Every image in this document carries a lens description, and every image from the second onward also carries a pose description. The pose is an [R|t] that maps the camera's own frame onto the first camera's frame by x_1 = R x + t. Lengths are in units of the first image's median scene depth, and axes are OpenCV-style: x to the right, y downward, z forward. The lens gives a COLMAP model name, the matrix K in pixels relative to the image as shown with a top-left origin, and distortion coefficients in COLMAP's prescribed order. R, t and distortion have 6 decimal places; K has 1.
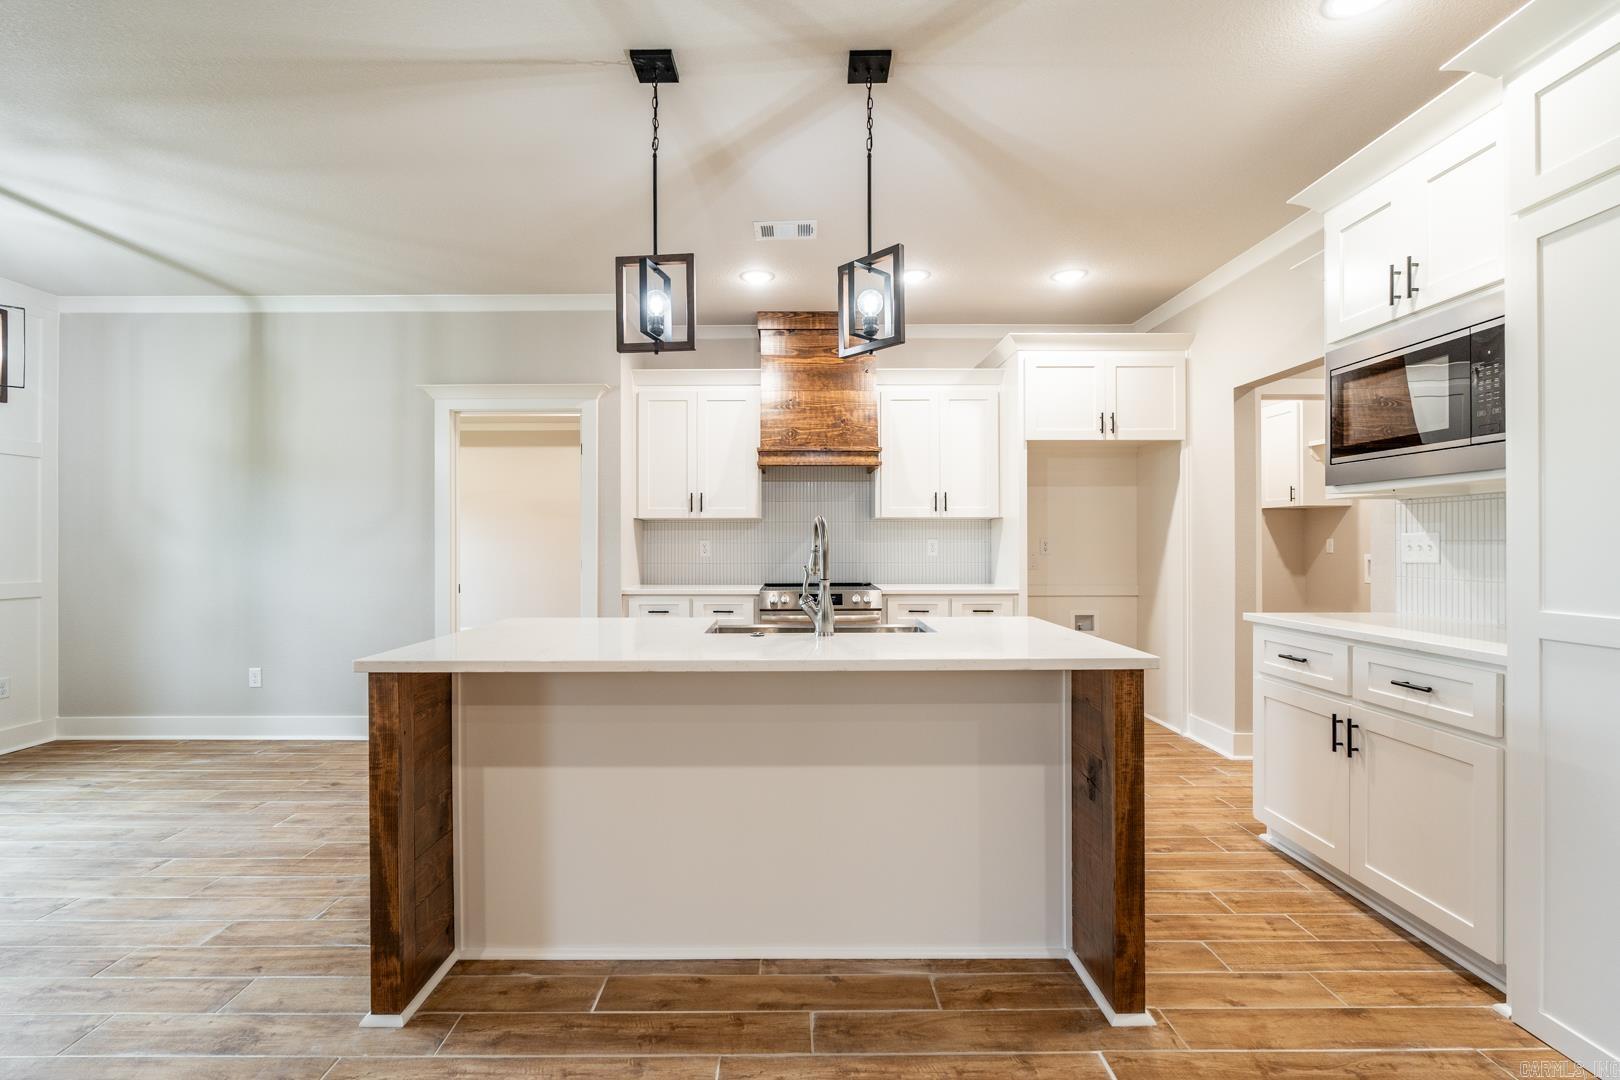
lens RADIAL K [[710.0, 0, 792.5], [0, 710.0, 542.9], [0, 0, 1]] dist [-0.007979, 0.000614]
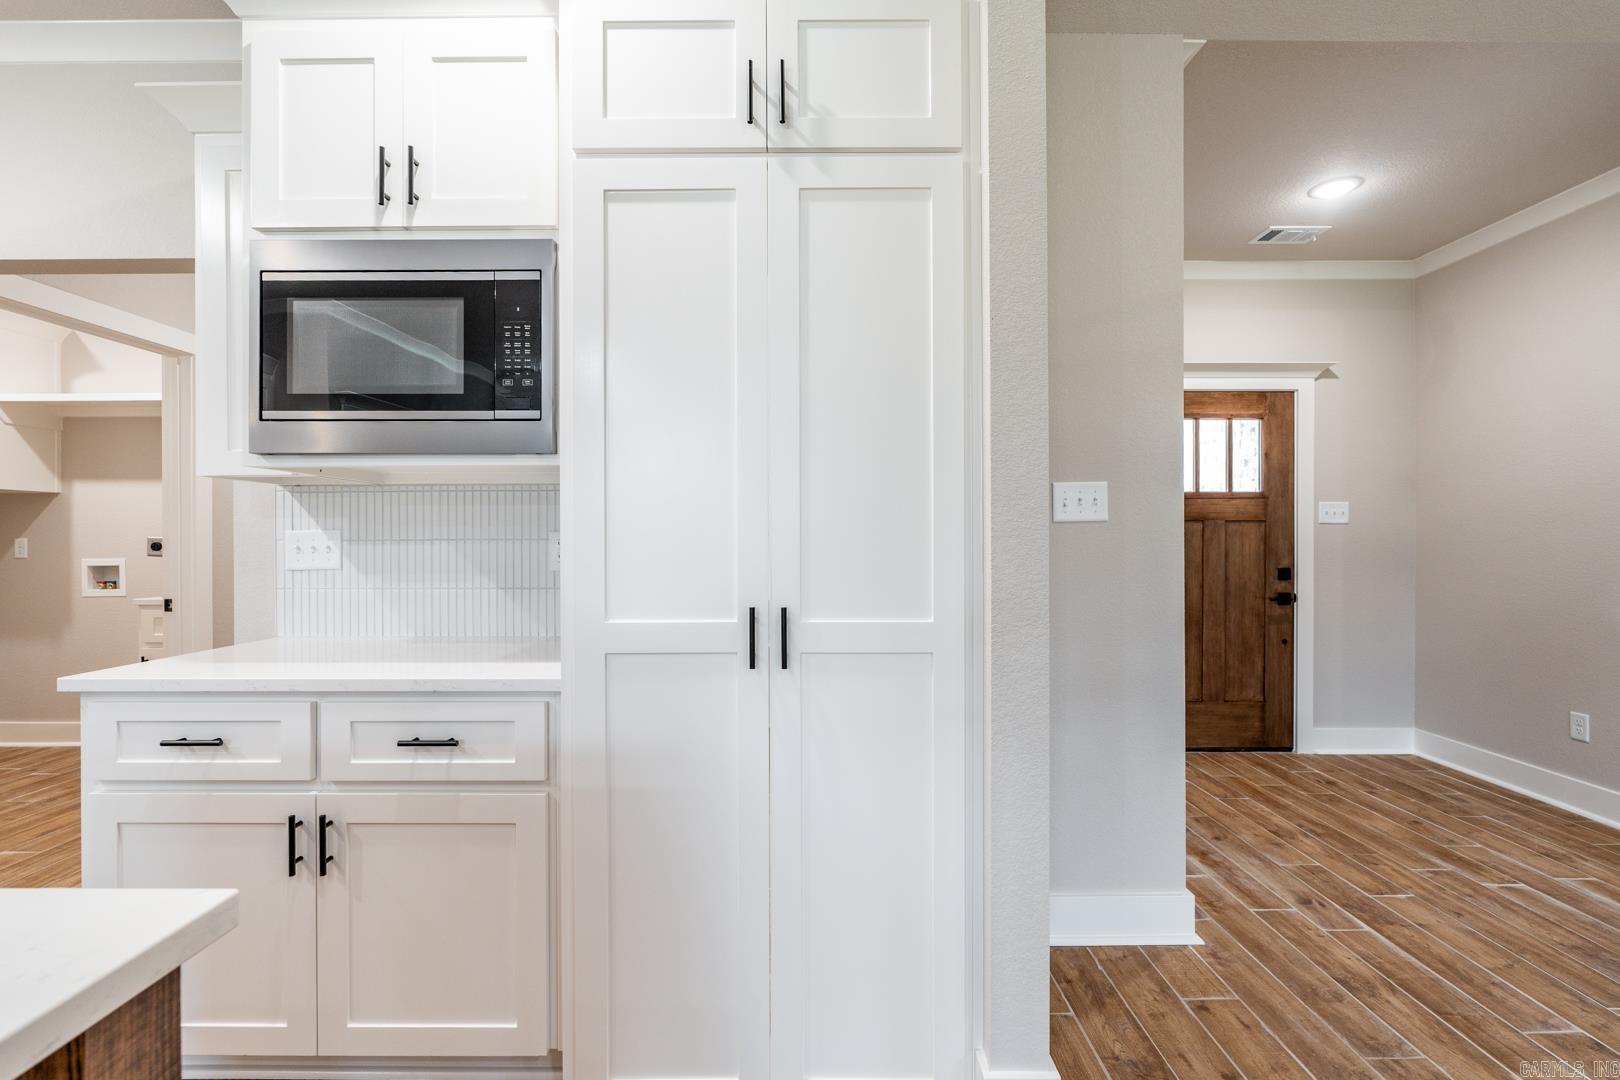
lens RADIAL K [[711.6, 0, 808.4], [0, 711.6, 540.5], [0, 0, 1]] dist [-0.007461, 0.000916]
pose [[-0.003087, -0.000551, 0.999995, 0.125050], [0.003915, 0.999992, 0.000563, -0.001666], [-0.999988, 0.003916, -0.003085, 0.502466]]
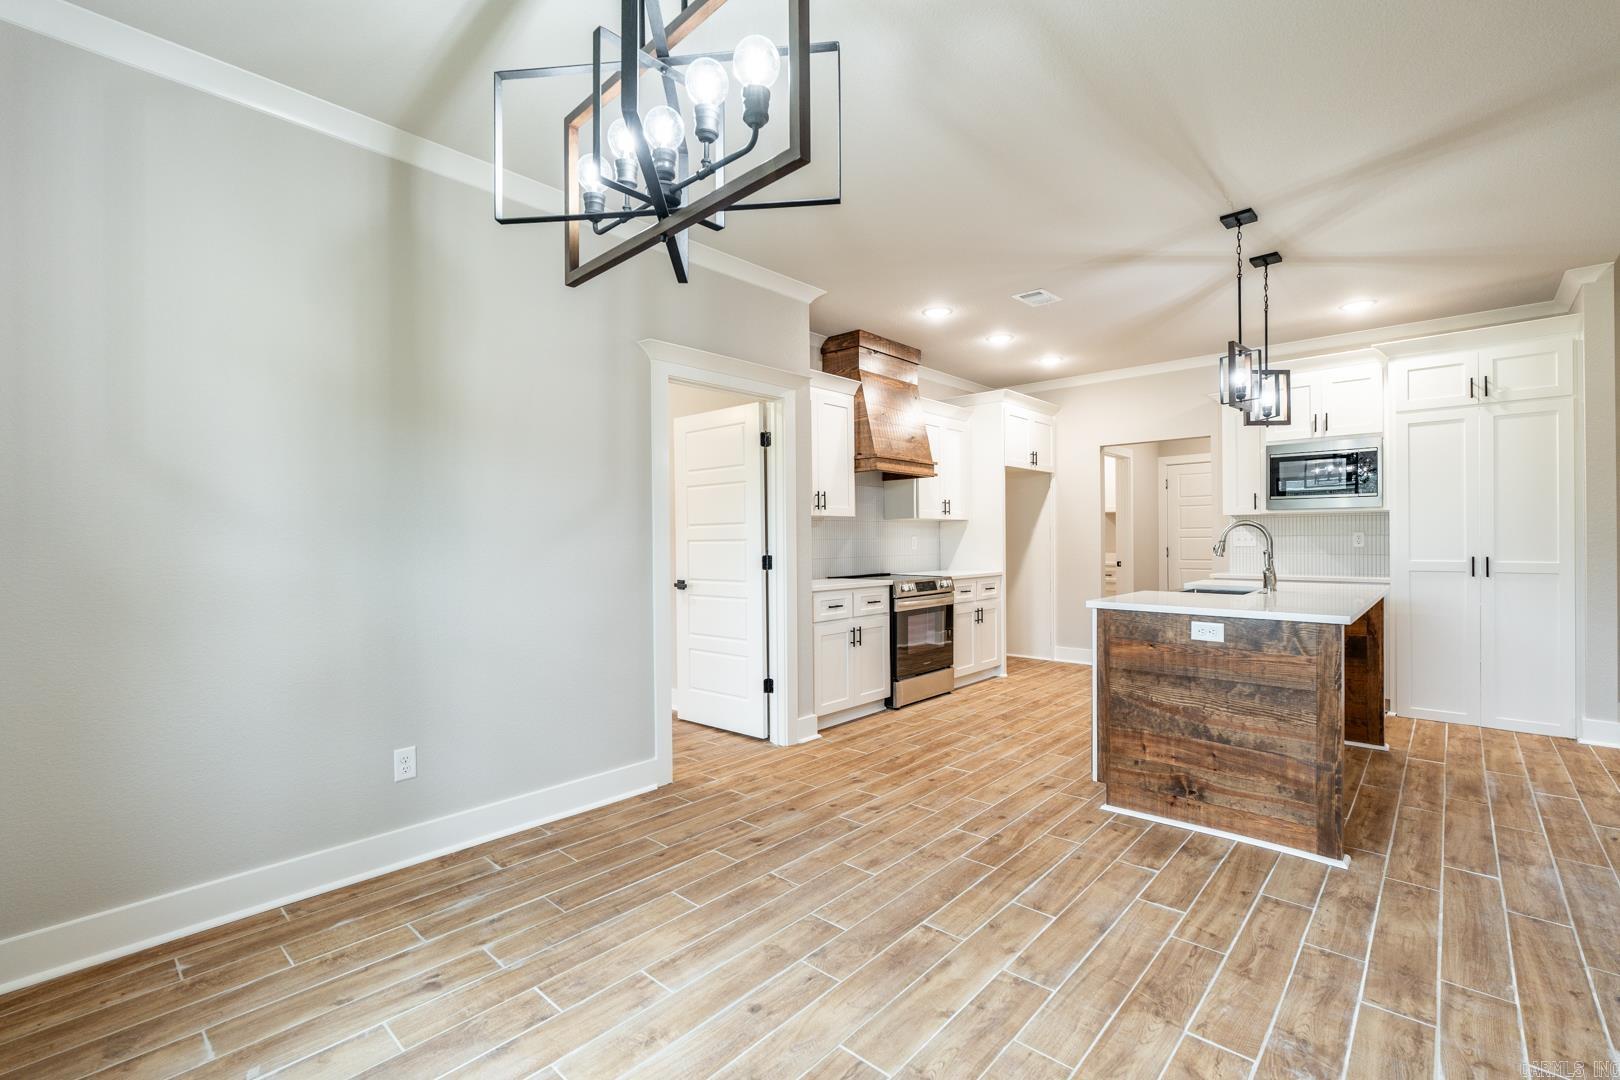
lens RADIAL K [[711.6, 0, 808.4], [0, 711.6, 540.5], [0, 0, 1]] dist [-0.007461, 0.000916]
pose [[0.675411, -0.004009, 0.737431, -1.682095], [0.006237, 0.999981, -0.000275, 0.002877], [-0.737415, 0.004785, 0.675423, 0.575610]]
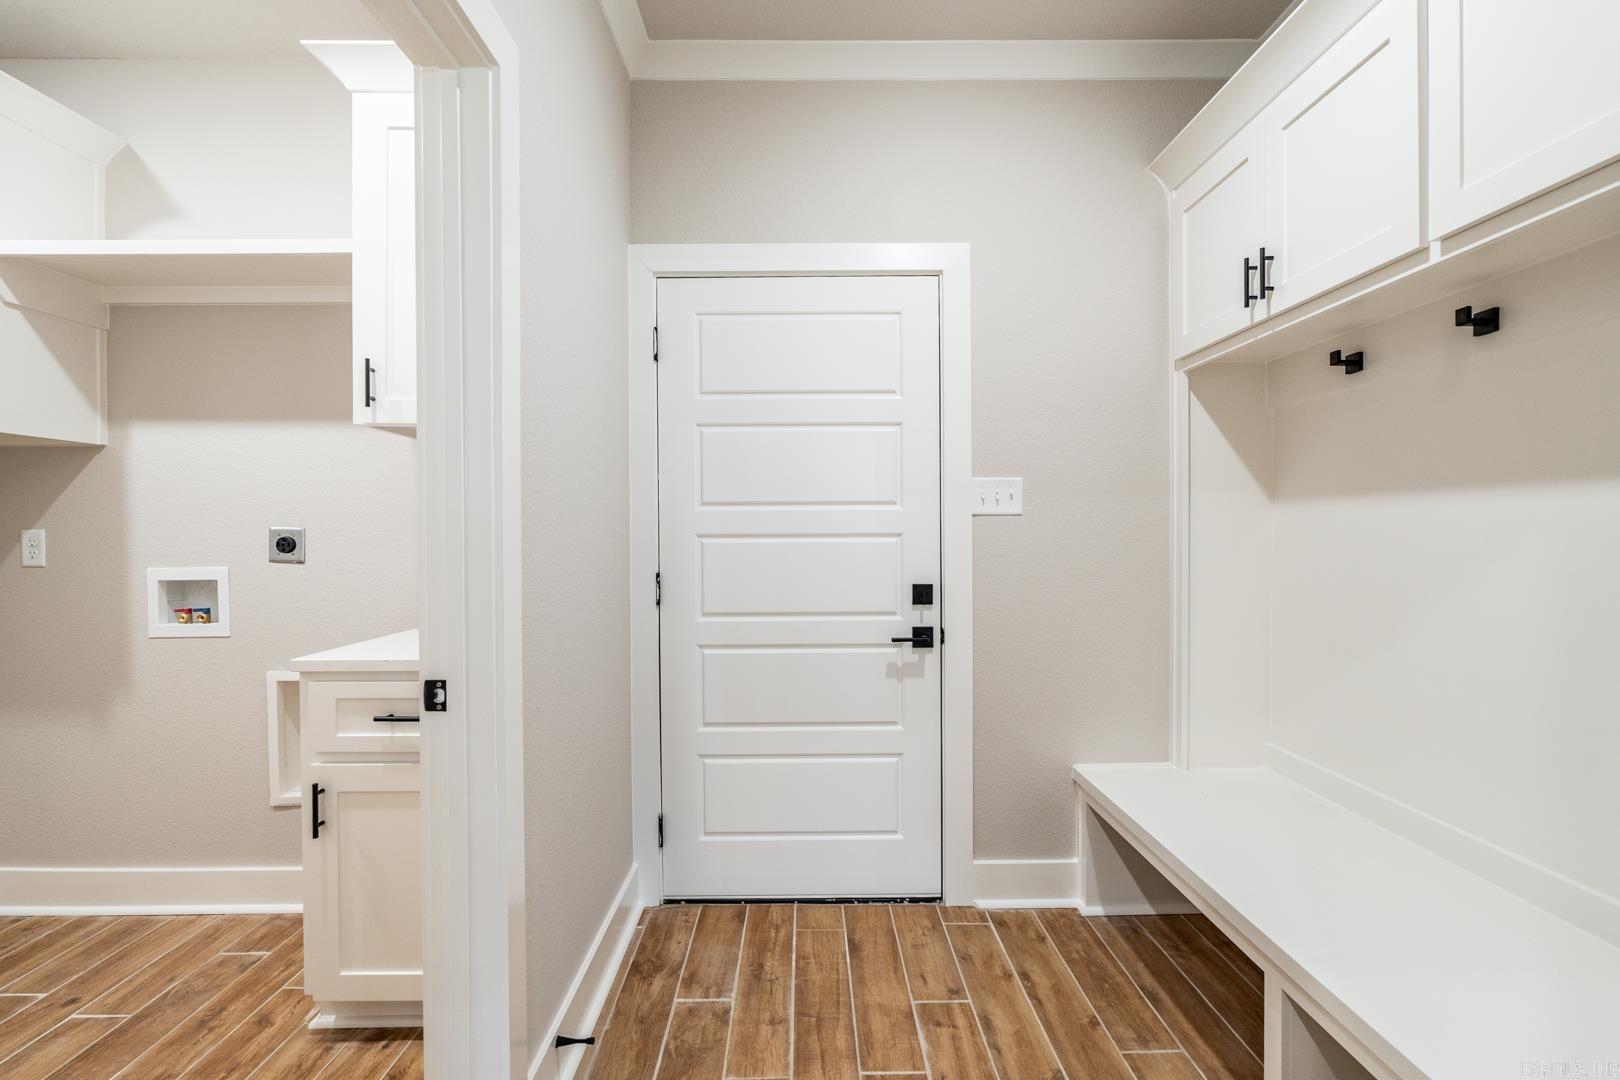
lens RADIAL K [[716.6, 0, 810.0], [0, 716.6, 540.0], [0, 0, 1]] dist [-0.006391, 0.000078]
pose [[-0.011942, -0.008878, 0.999889, 0.866814], [0.005949, 0.999942, 0.008950, -0.002583], [-0.999911, 0.006055, -0.011889, 1.362784]]
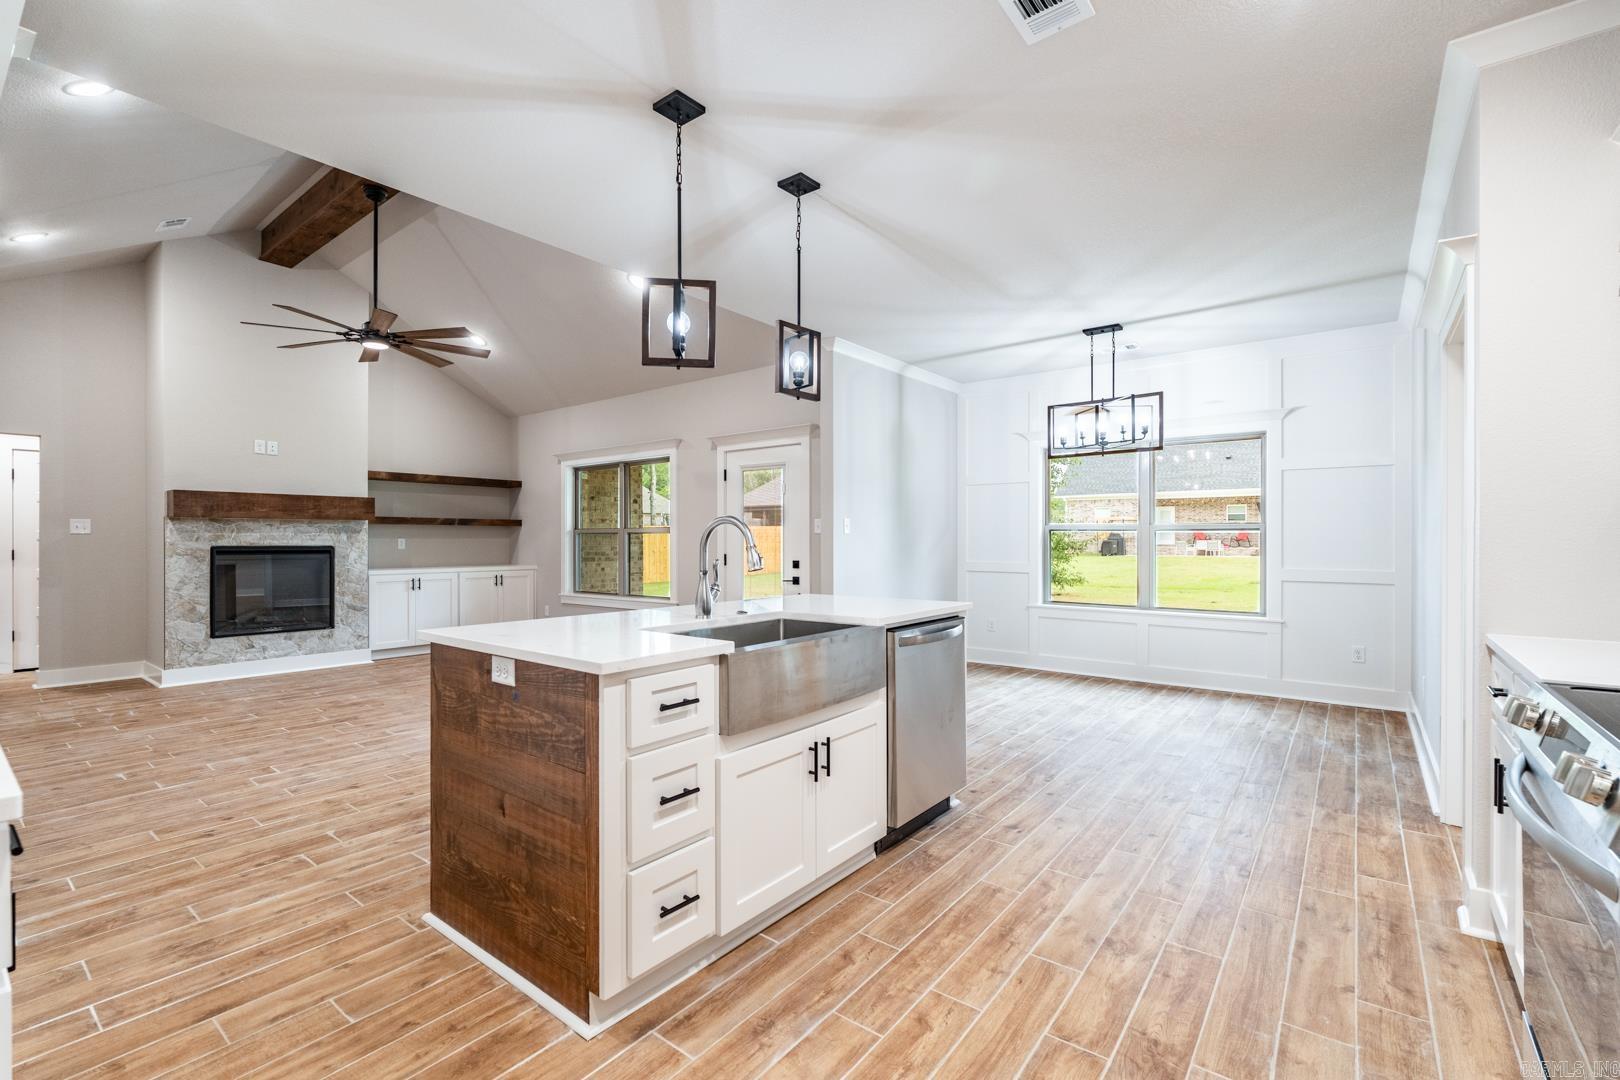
lens RADIAL K [[711.6, 0, 808.4], [0, 711.6, 540.5], [0, 0, 1]] dist [-0.007461, 0.000916]
pose [[-0.611902, 0.004093, -0.790923, 0.754603], [0.001233, 0.999990, 0.004222, -0.003240], [0.790933, 0.001608, -0.611901, 1.605820]]
